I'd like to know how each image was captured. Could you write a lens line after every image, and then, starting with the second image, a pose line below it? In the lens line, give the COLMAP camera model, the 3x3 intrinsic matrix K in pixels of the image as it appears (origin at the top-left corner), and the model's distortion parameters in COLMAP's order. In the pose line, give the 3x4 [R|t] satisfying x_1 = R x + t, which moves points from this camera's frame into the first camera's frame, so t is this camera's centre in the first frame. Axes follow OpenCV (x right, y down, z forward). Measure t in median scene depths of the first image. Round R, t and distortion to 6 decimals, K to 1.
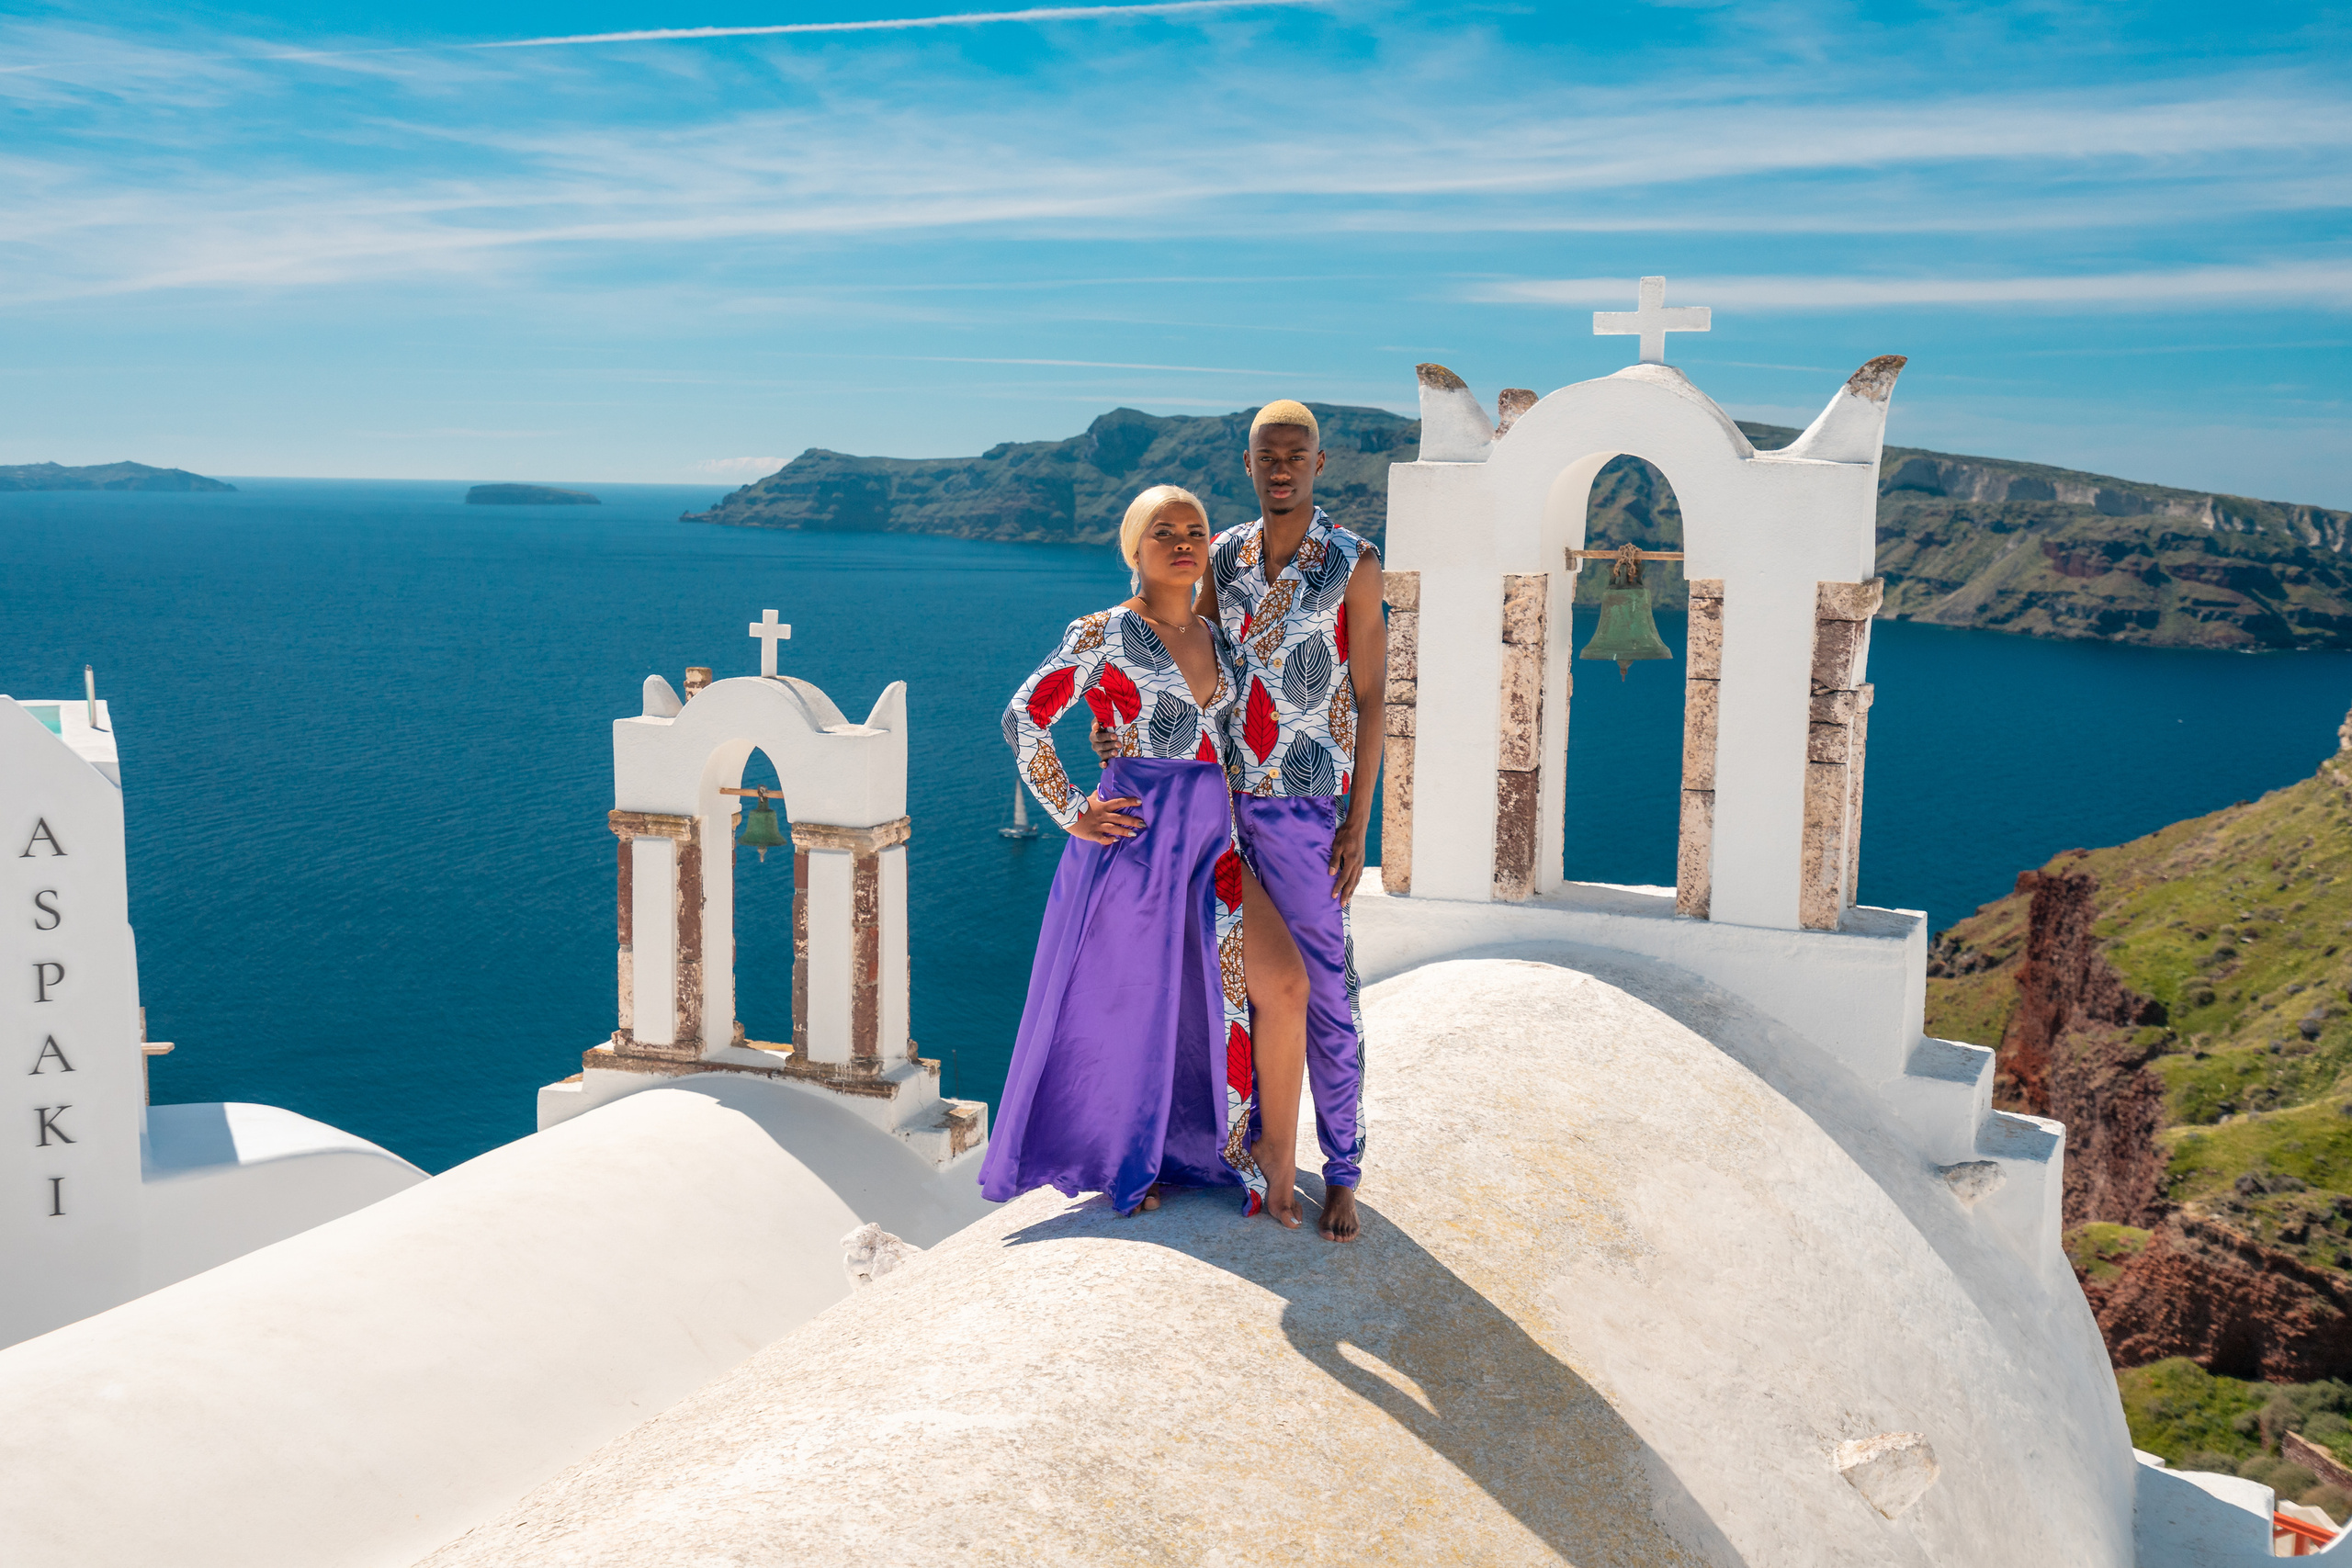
lens RADIAL K [[2432.3, 0, 1134.4], [0, 2432.3, 797.1], [0, 0, 1]] dist [0.019320, -0.013550]
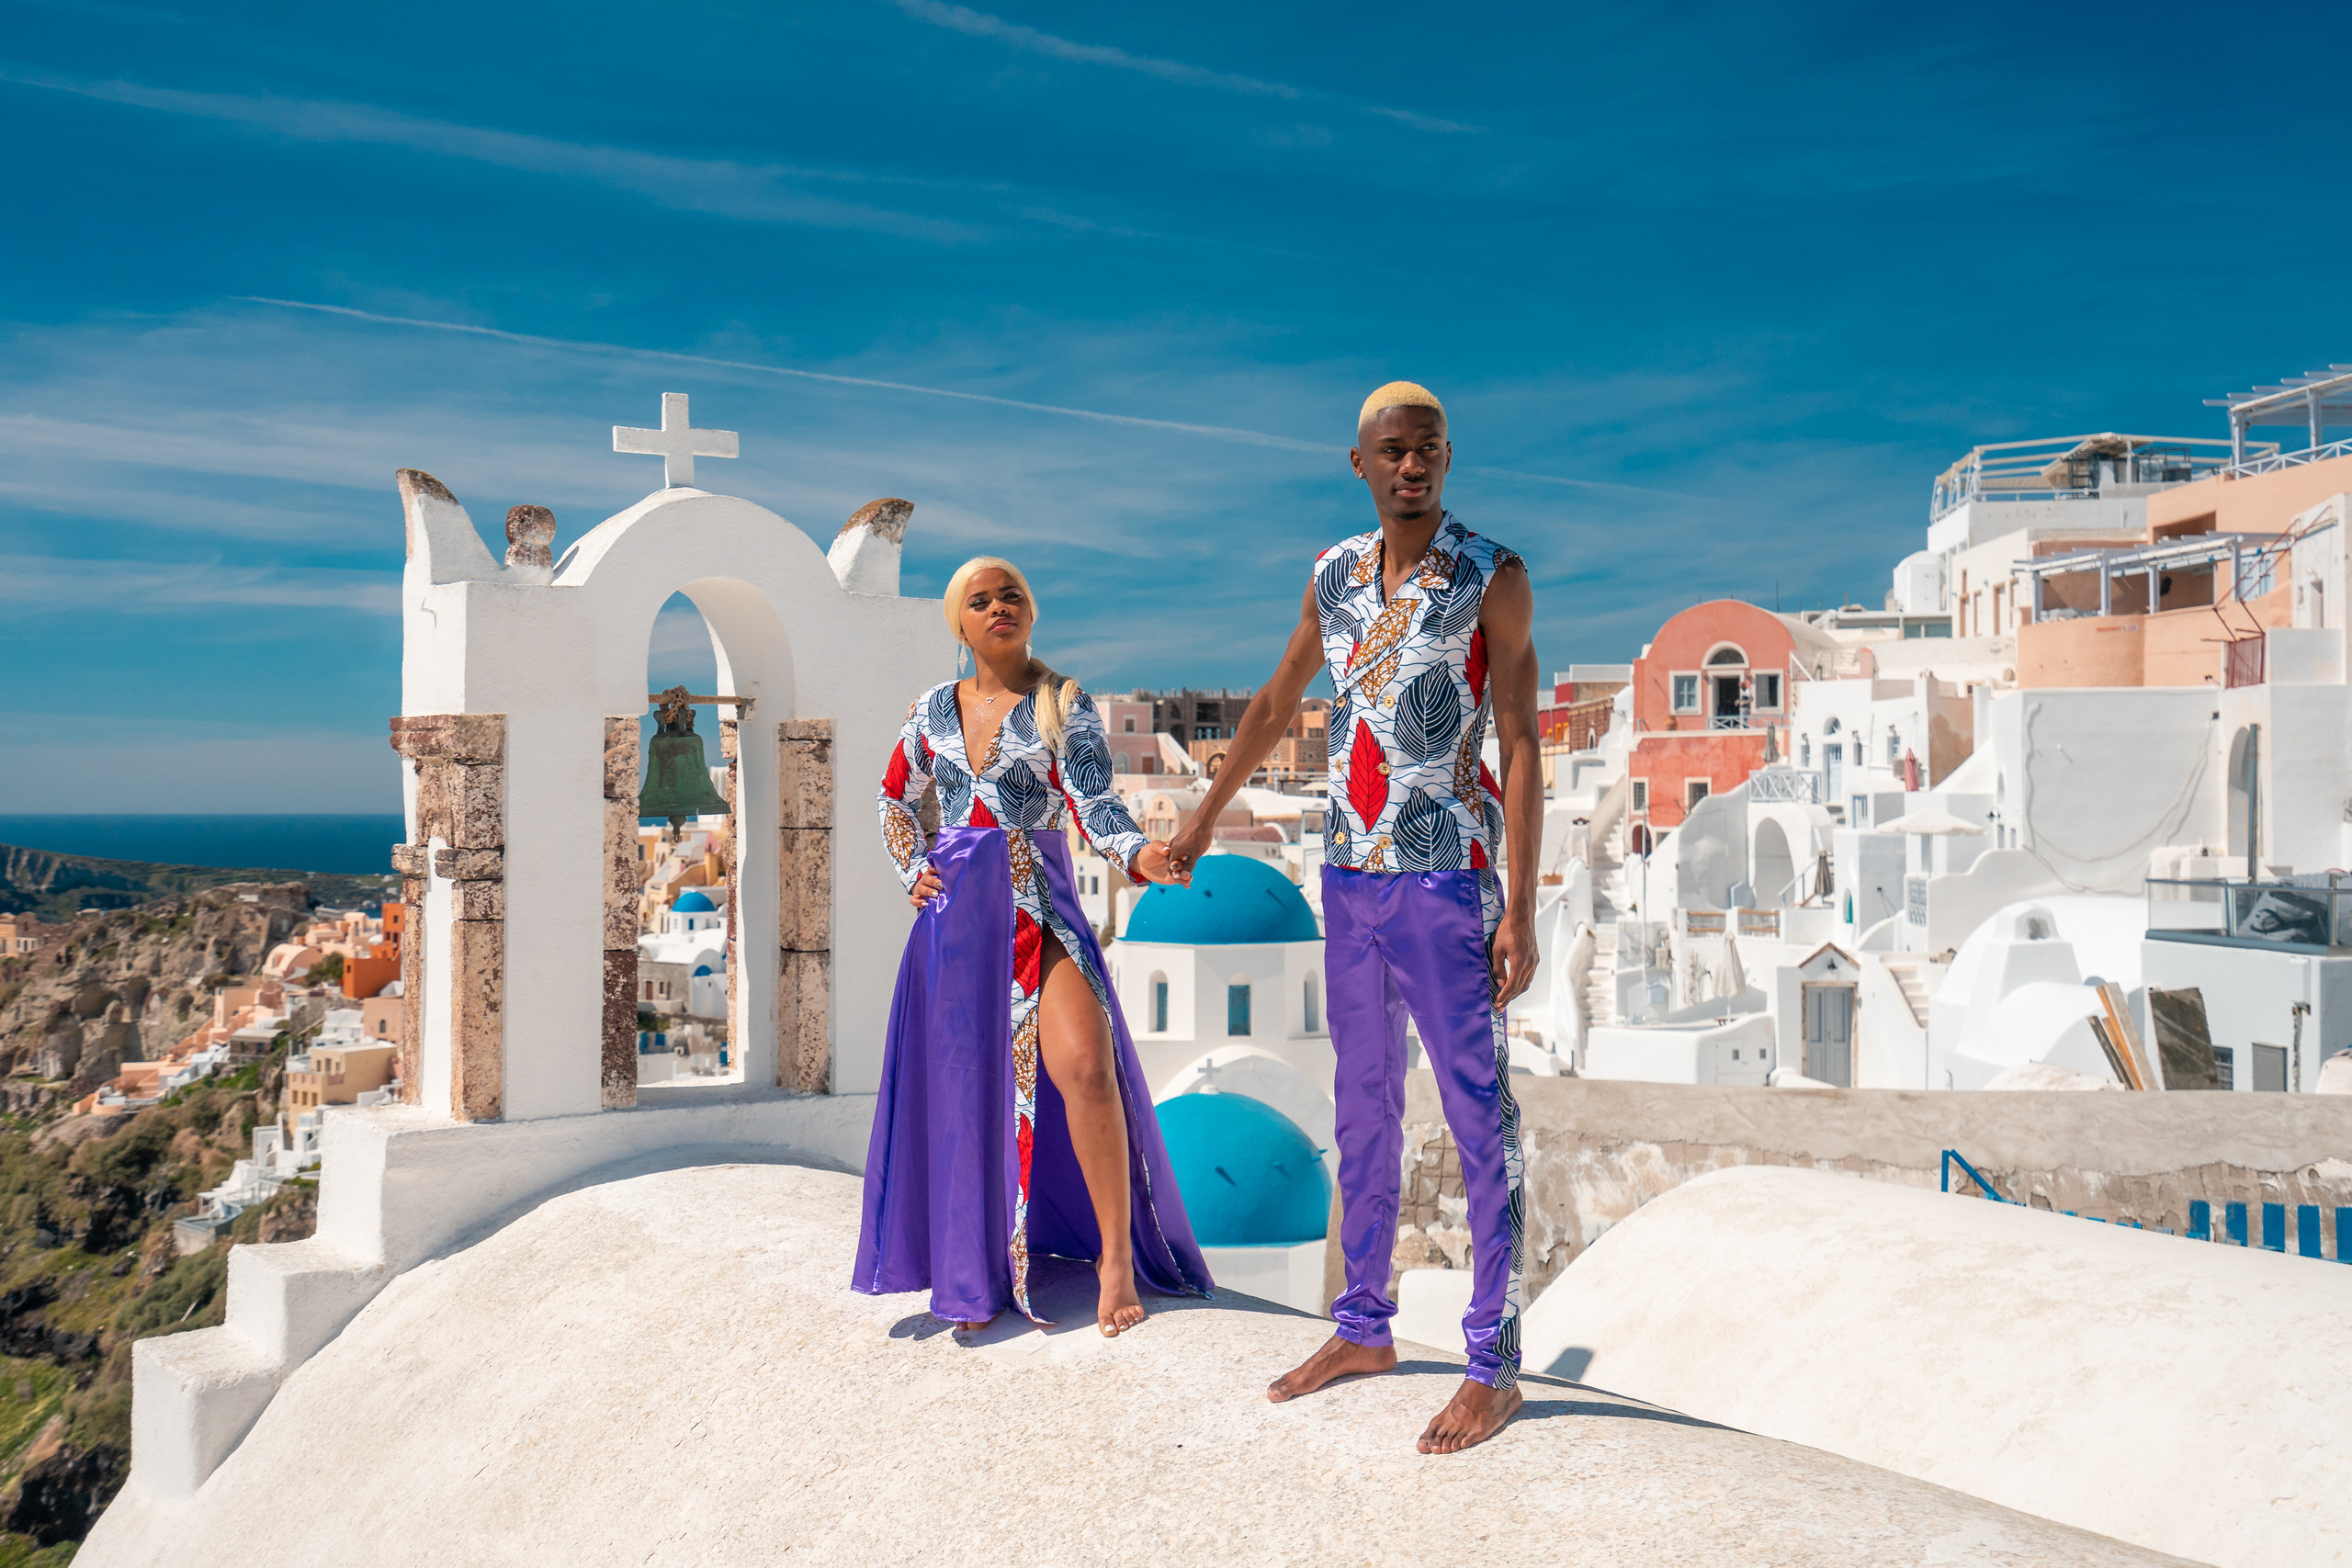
lens RADIAL K [[2482.8, 0, 1073.5], [0, 2482.8, 740.4], [0, 0, 1]] dist [0.011353, 0.012599]
pose [[0.553383, 0.007077, 0.832897, -0.469655], [0.126366, 0.987676, -0.092350, 0.016694], [-0.823286, 0.156355, 0.545668, 0.389712]]
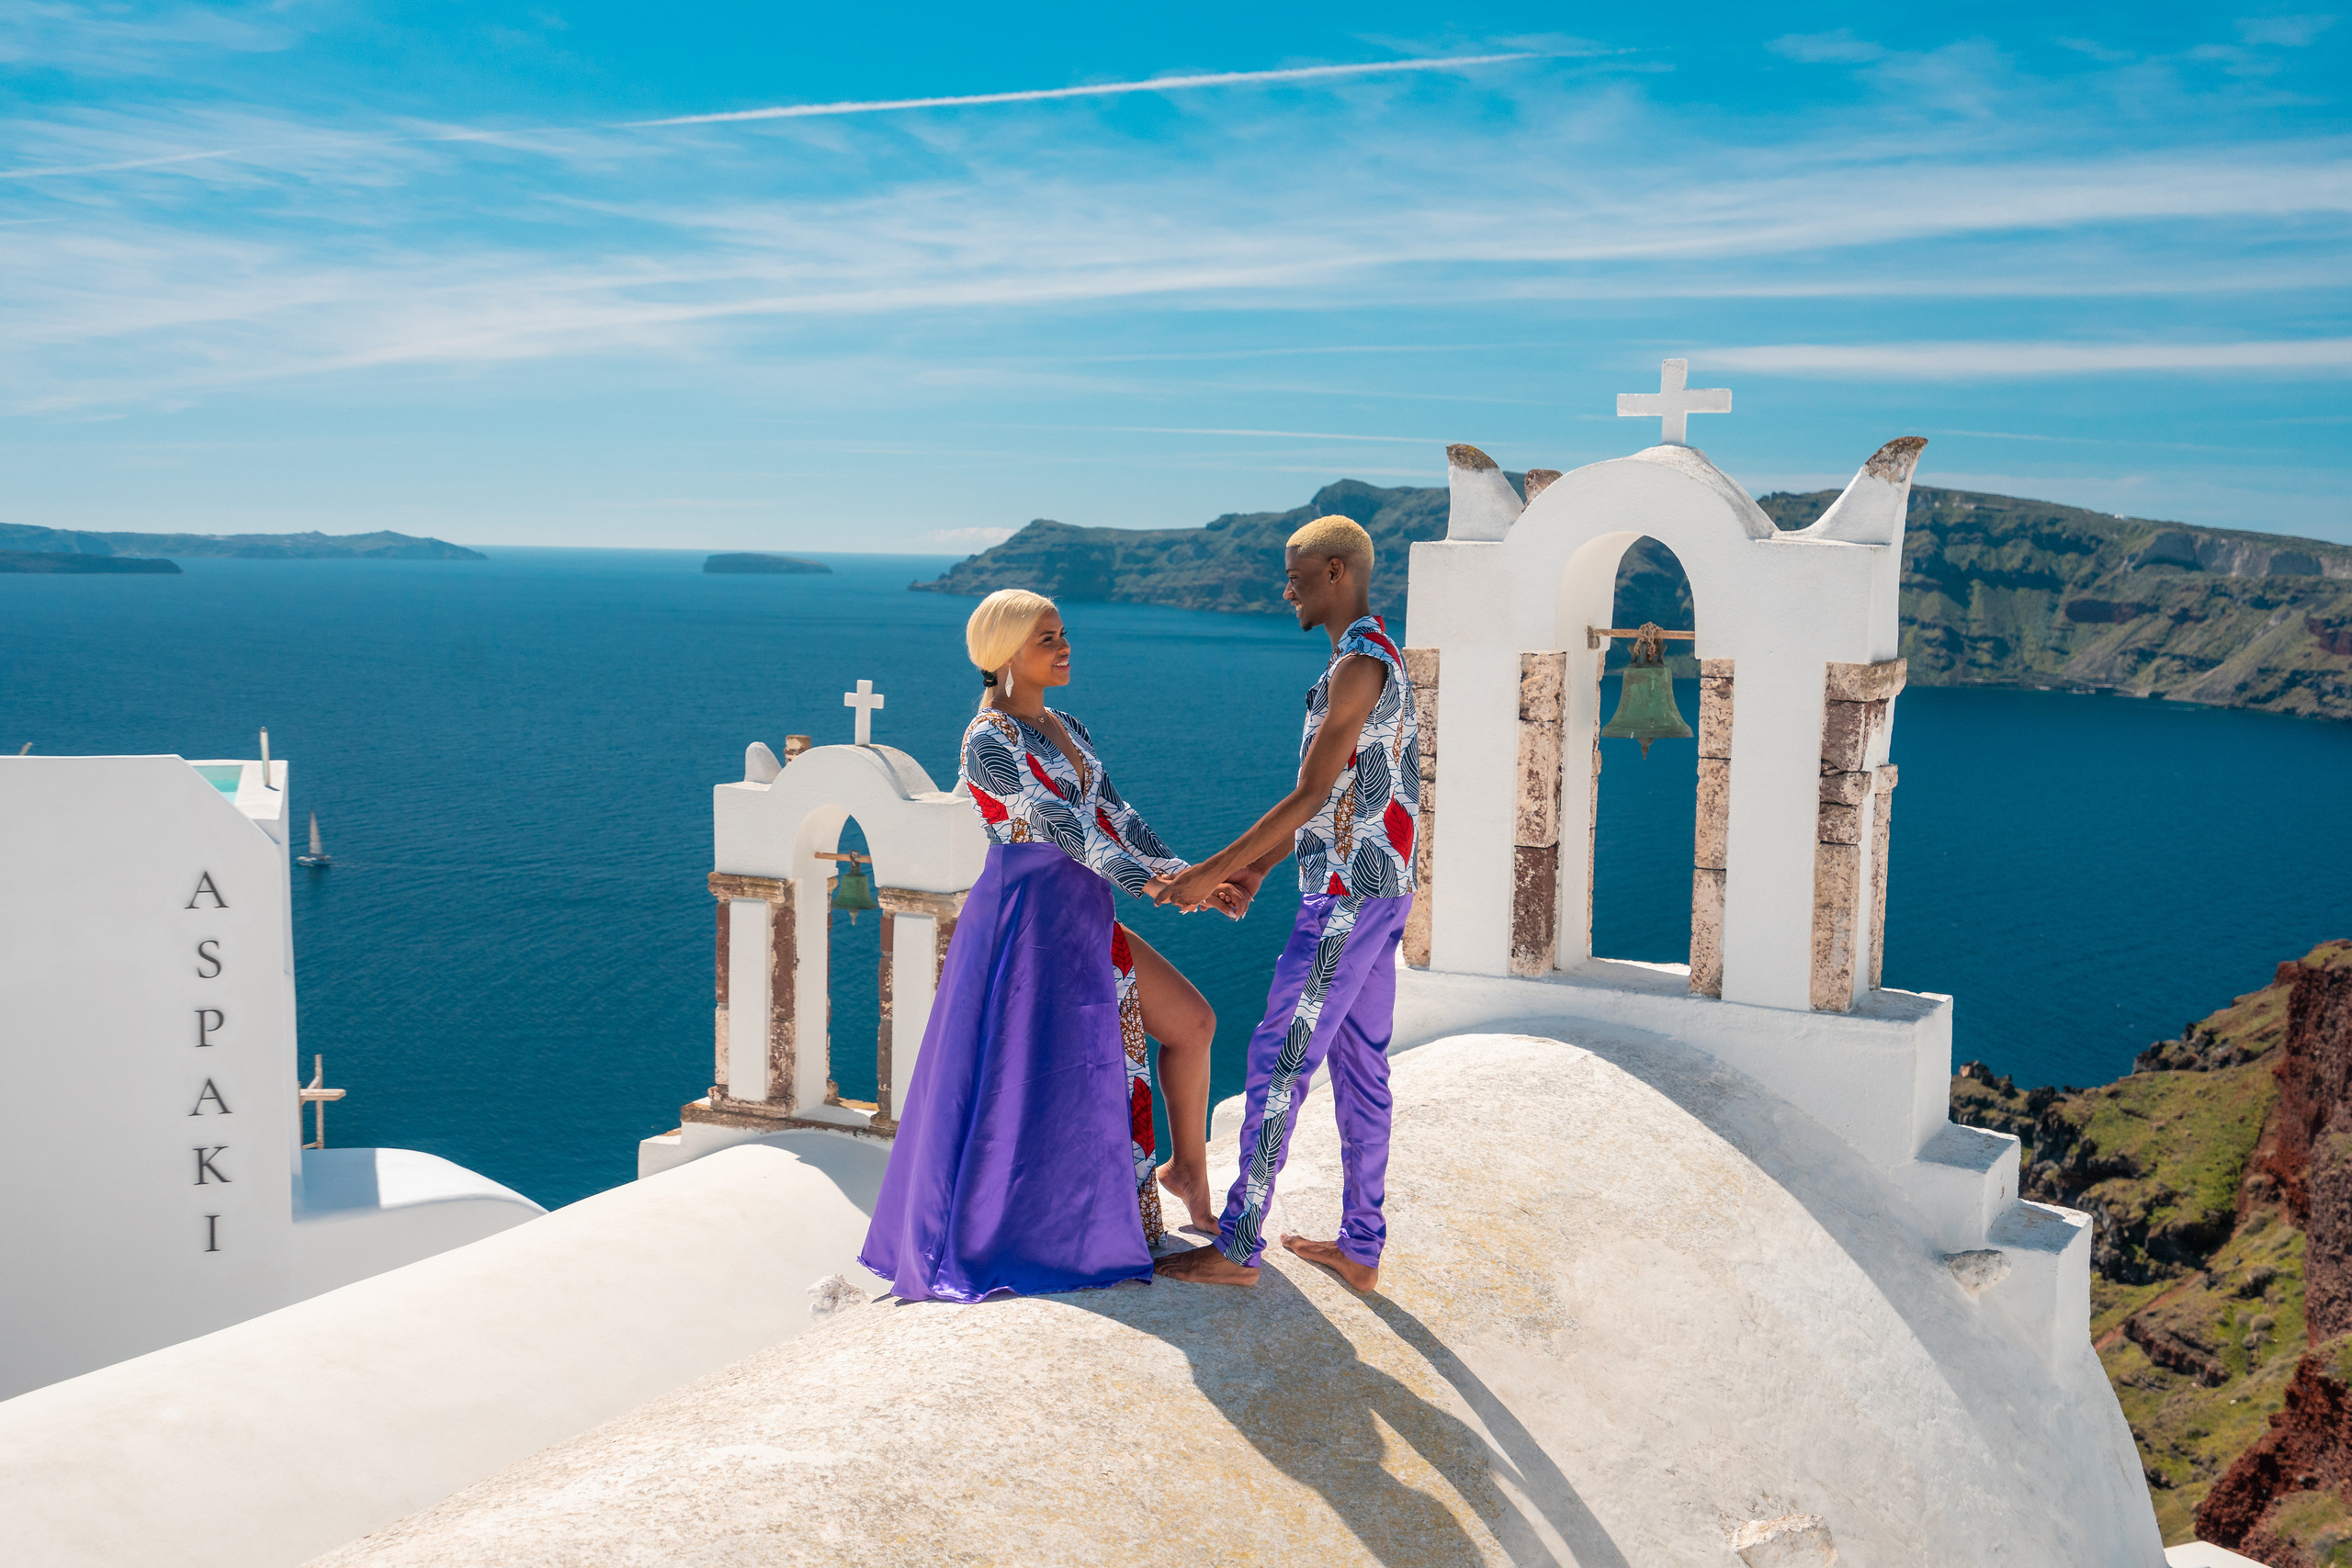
lens RADIAL K [[2435.1, 0, 1119.0], [0, 2435.1, 788.4], [0, 0, 1]] dist [0.019617, -0.011712]
pose [[0.995147, 0.012751, -0.097572, 0.084137], [-0.015895, 0.999377, -0.031514, -0.000470], [0.097110, 0.032912, 0.994729, -0.020688]]
